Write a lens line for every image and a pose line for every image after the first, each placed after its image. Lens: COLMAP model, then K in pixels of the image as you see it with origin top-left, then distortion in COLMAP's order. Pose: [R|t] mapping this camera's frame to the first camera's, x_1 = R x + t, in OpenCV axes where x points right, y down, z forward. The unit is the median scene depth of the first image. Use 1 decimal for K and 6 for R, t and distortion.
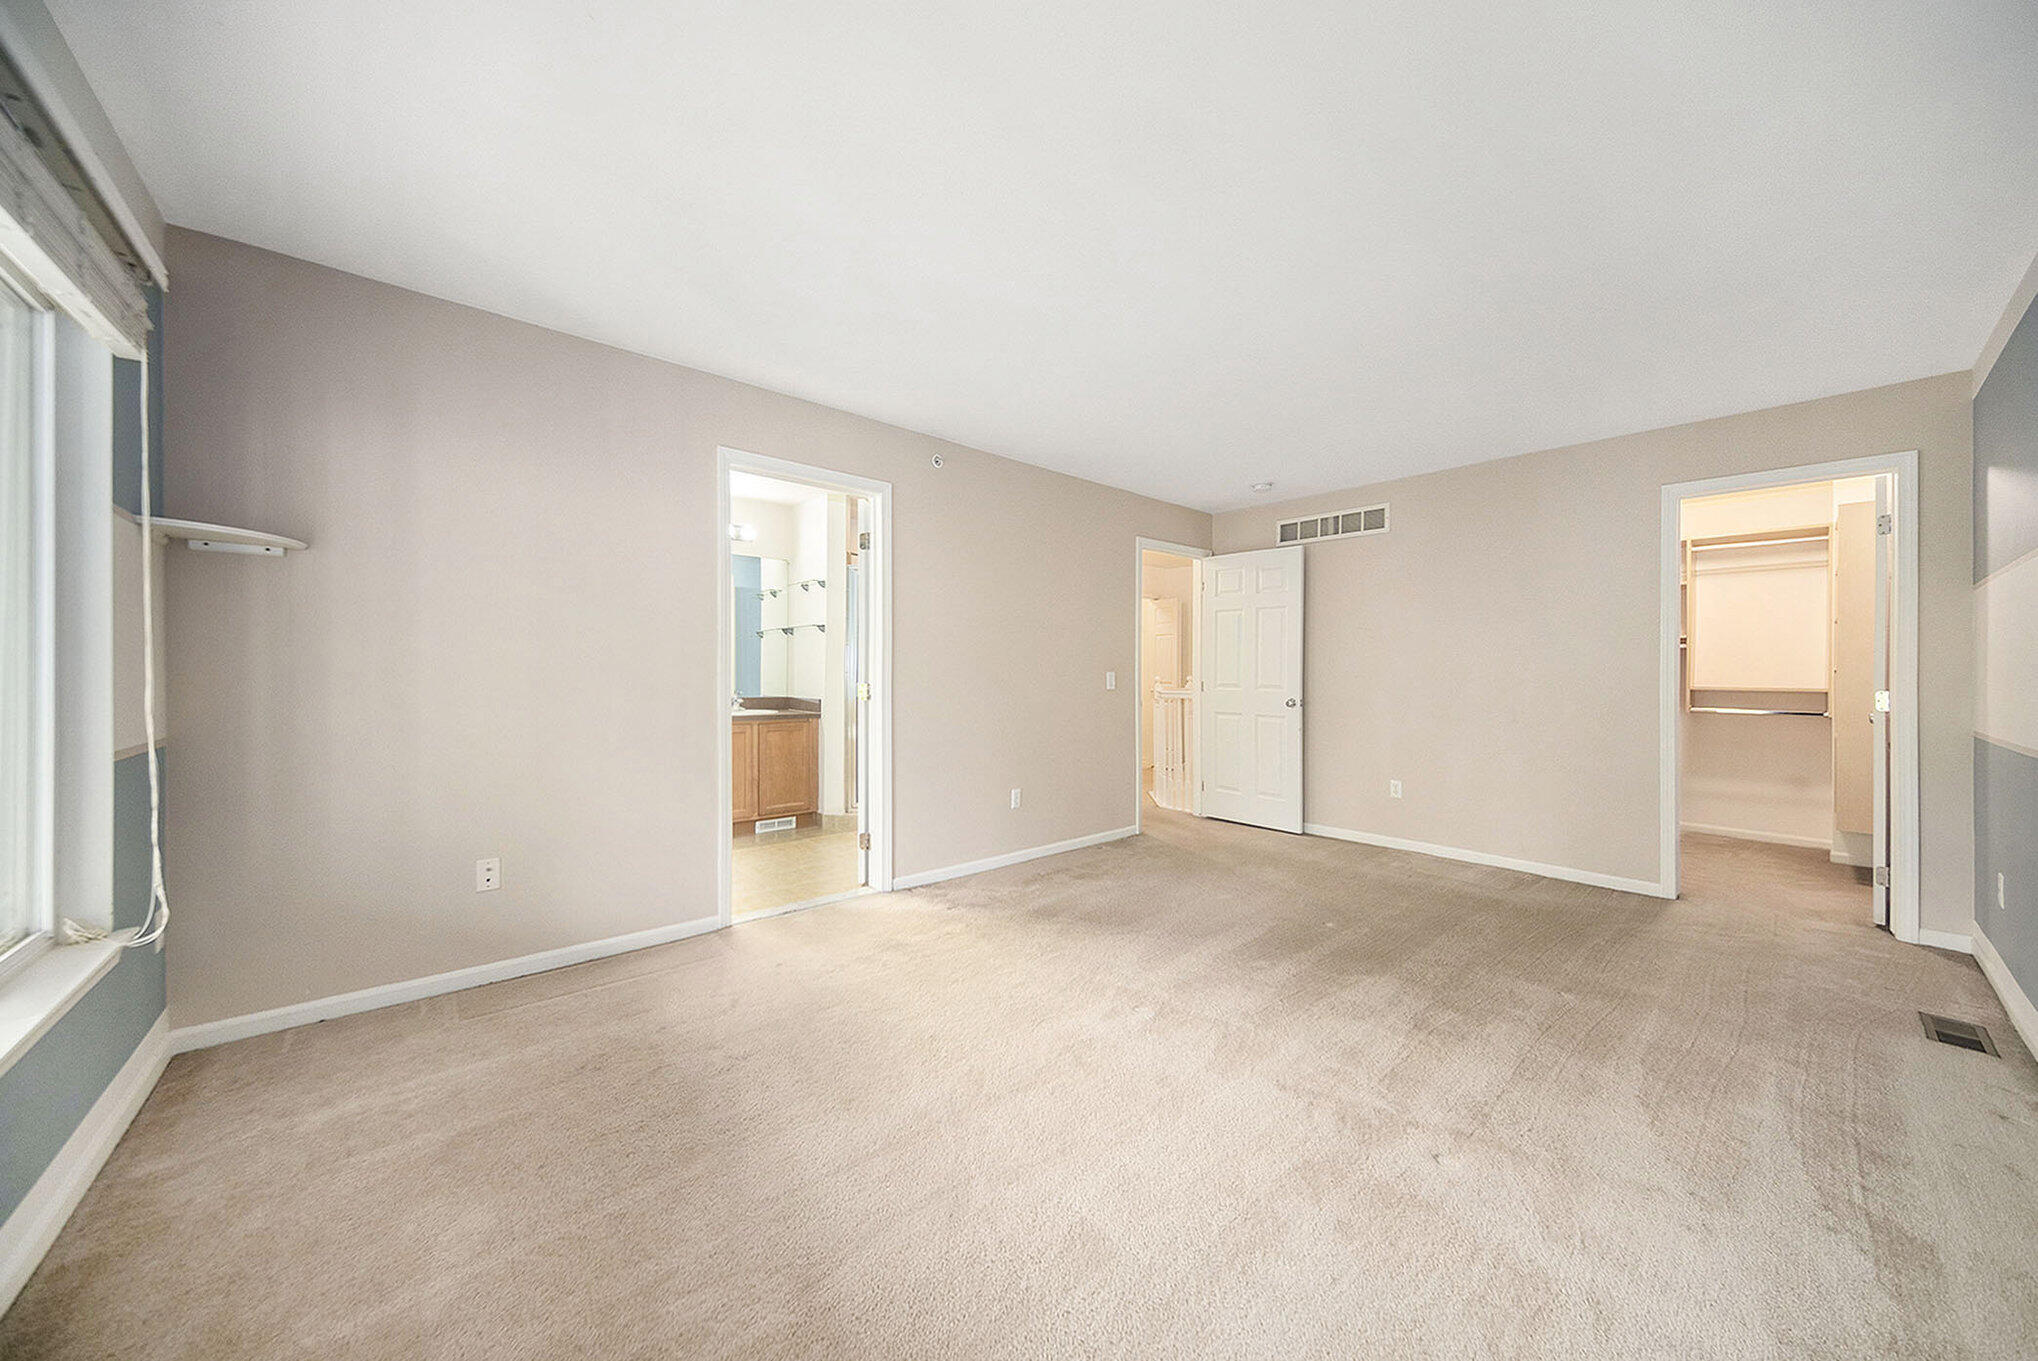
lens RADIAL K [[691.1, 0, 1009.0], [0, 691.1, 680.8], [0, 0, 1]] dist [-0.005625, -0.000149]
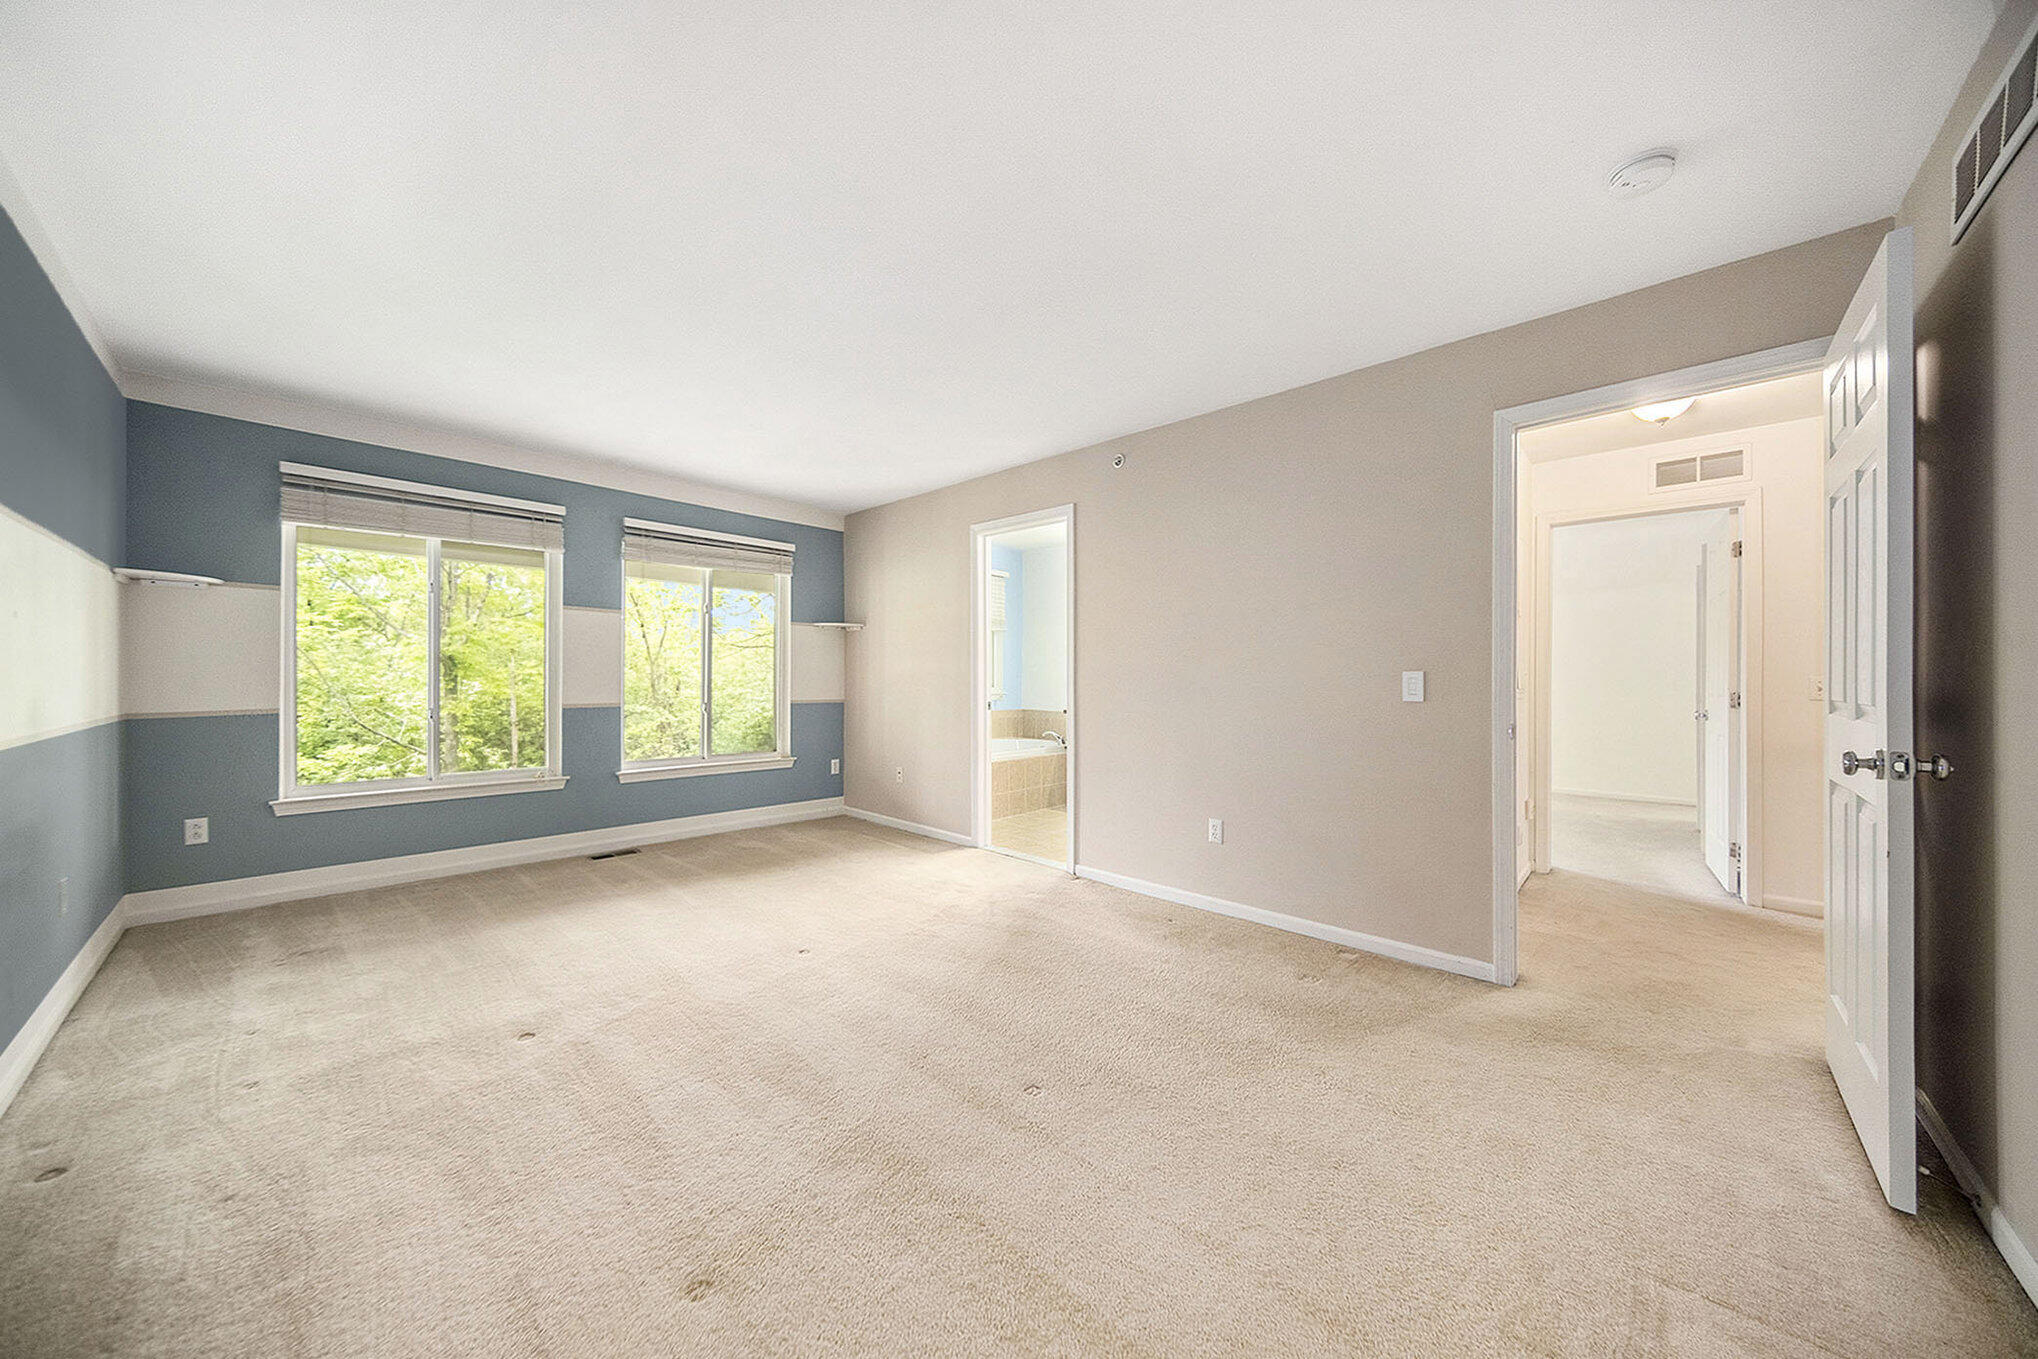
lens RADIAL K [[691.1, 0, 1009.0], [0, 691.1, 679.8], [0, 0, 1]] dist [-0.005625, -0.000149]
pose [[0.112658, -0.006572, -0.993612, 0.648760], [-0.011551, 0.999902, -0.007923, 0.003975], [0.993567, 0.012370, 0.112571, 0.554877]]
